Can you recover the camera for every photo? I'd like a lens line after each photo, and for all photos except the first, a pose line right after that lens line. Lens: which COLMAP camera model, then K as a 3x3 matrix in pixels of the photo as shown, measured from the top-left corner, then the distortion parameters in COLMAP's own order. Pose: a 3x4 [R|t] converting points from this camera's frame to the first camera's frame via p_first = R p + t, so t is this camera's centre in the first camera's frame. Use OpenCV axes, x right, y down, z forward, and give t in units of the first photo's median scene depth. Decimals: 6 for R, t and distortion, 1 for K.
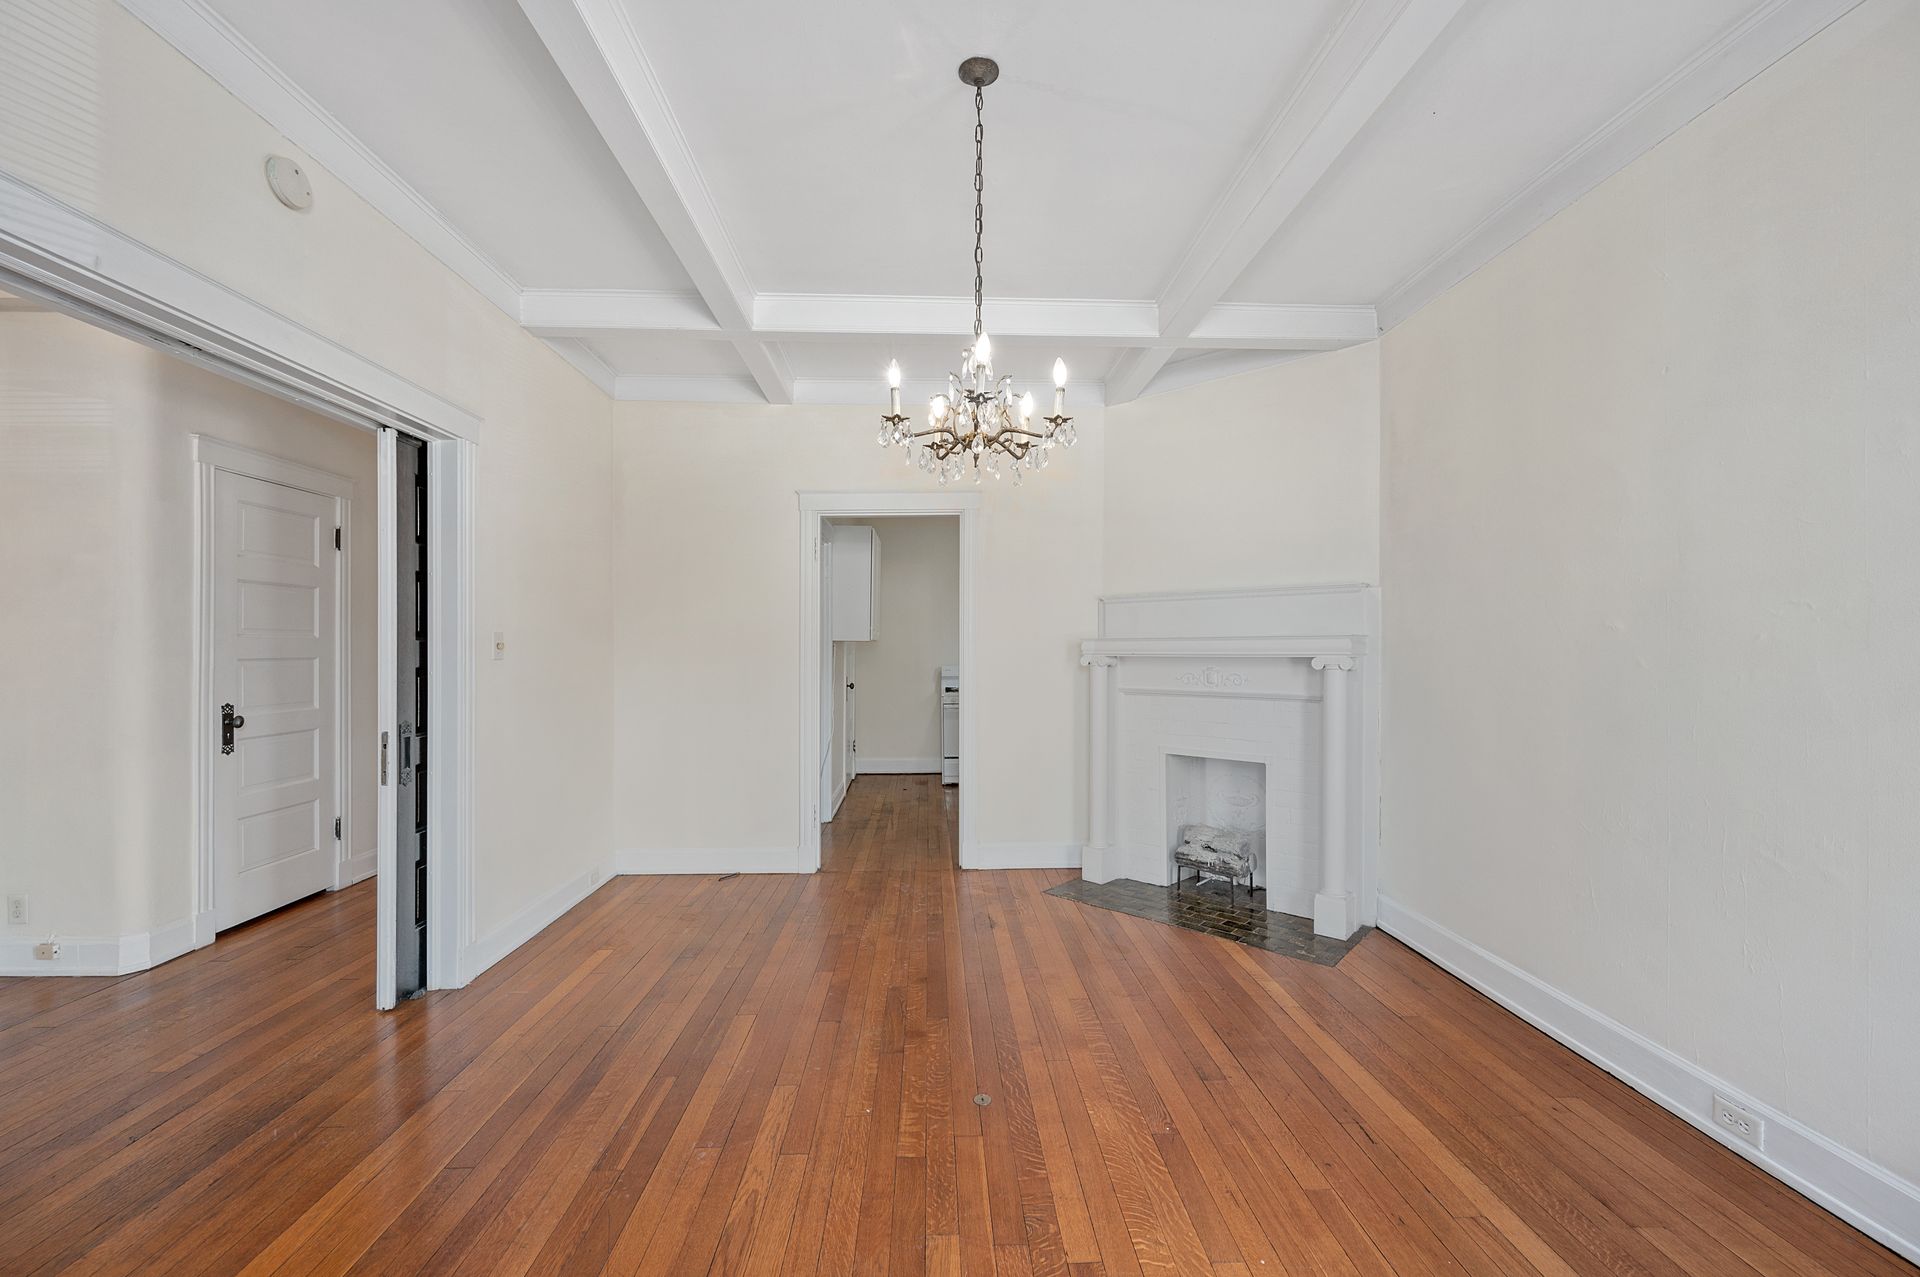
lens RADIAL K [[764.7, 0, 961.4], [0, 764.7, 643.0], [0, 0, 1]] dist [-0.000870, -0.000168]
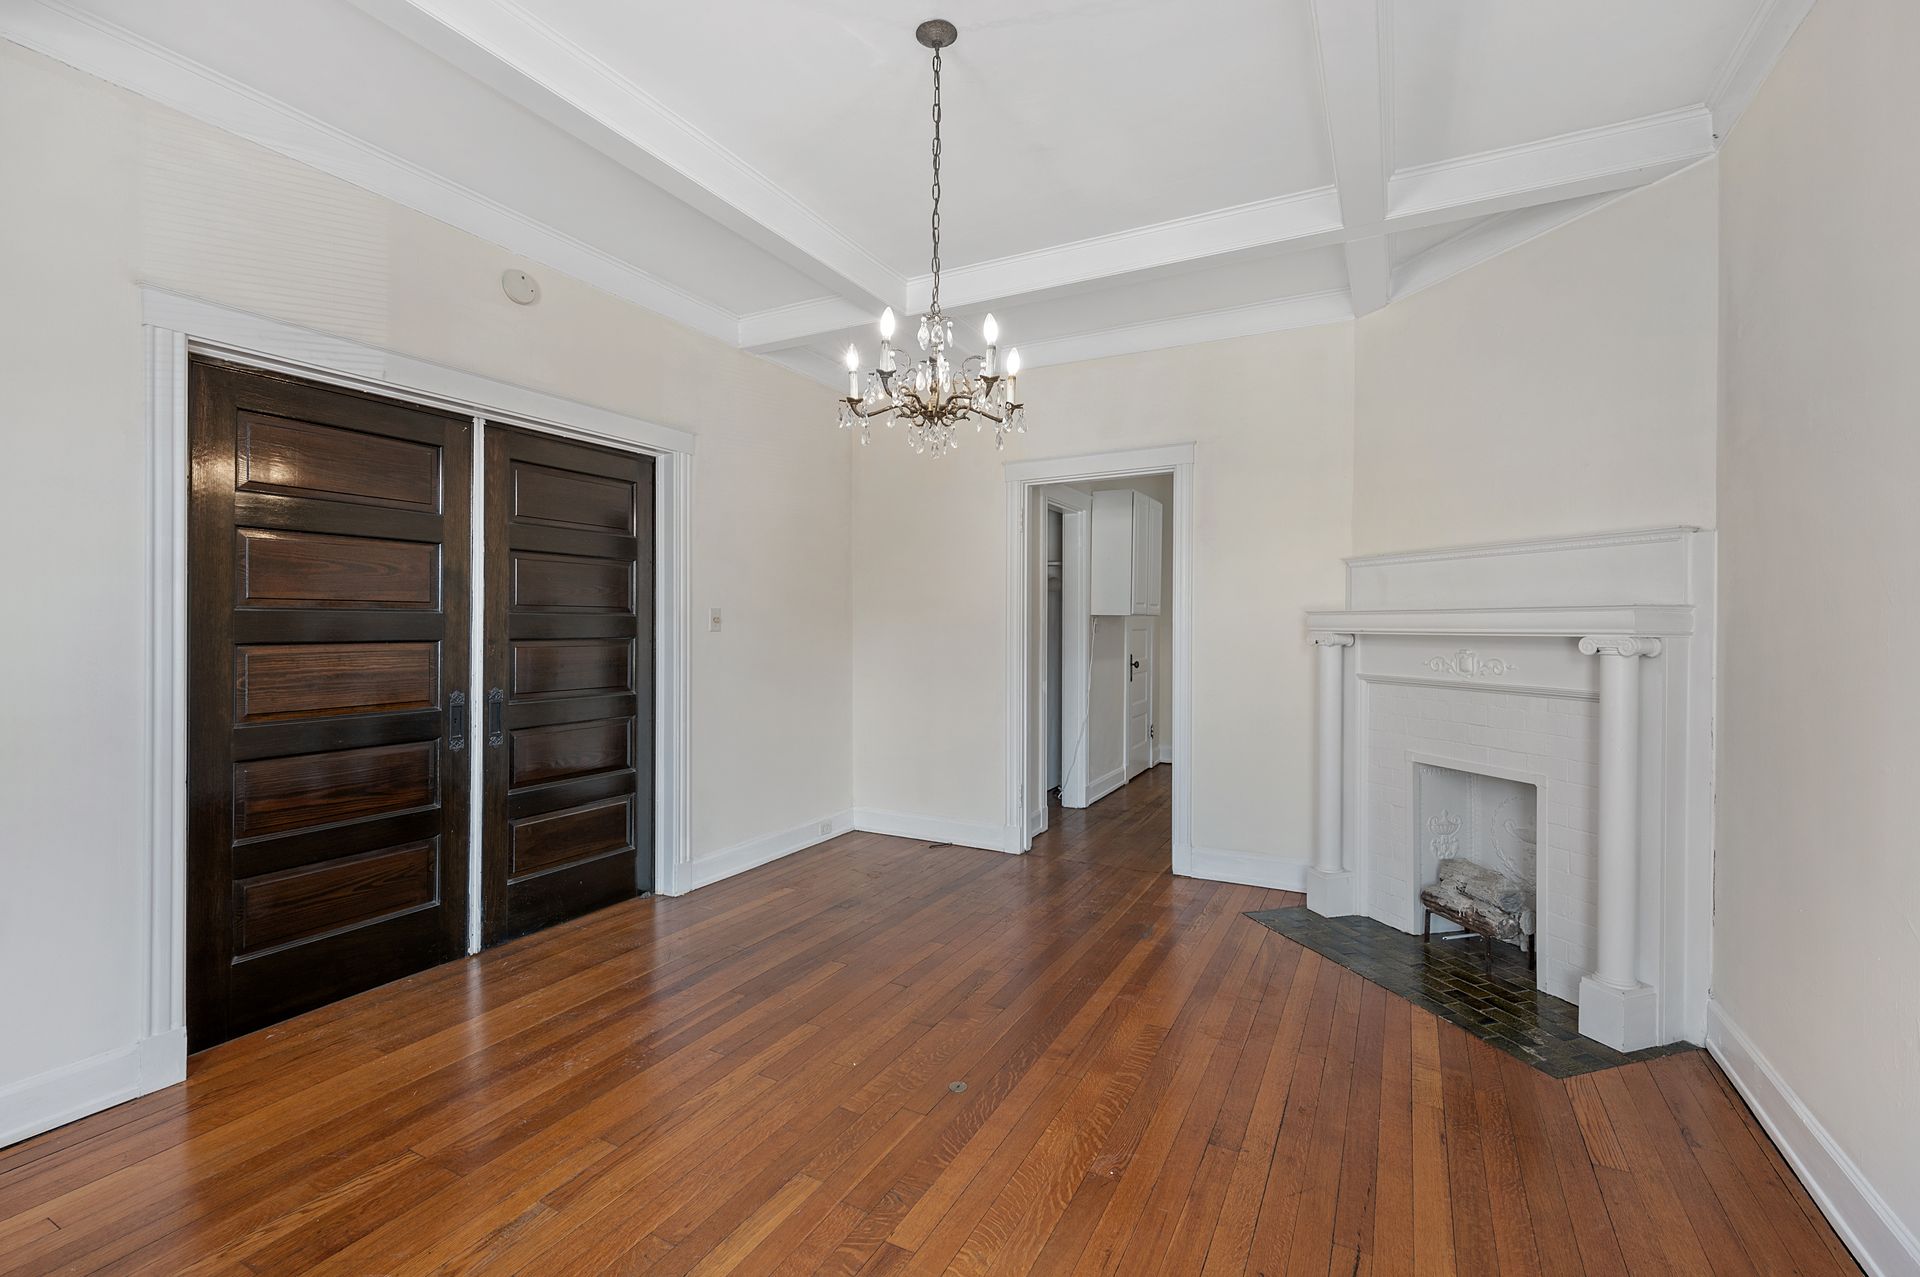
lens RADIAL K [[841.3, 0, 957.2], [0, 841.3, 619.9], [0, 0, 1]] dist [0.002537, 0.000391]
pose [[0.861275, 0.000143, -0.508140, 0.365322], [0.000759, 0.999998, 0.001569, 0.001570], [0.508139, -0.001737, 0.861273, 0.050226]]
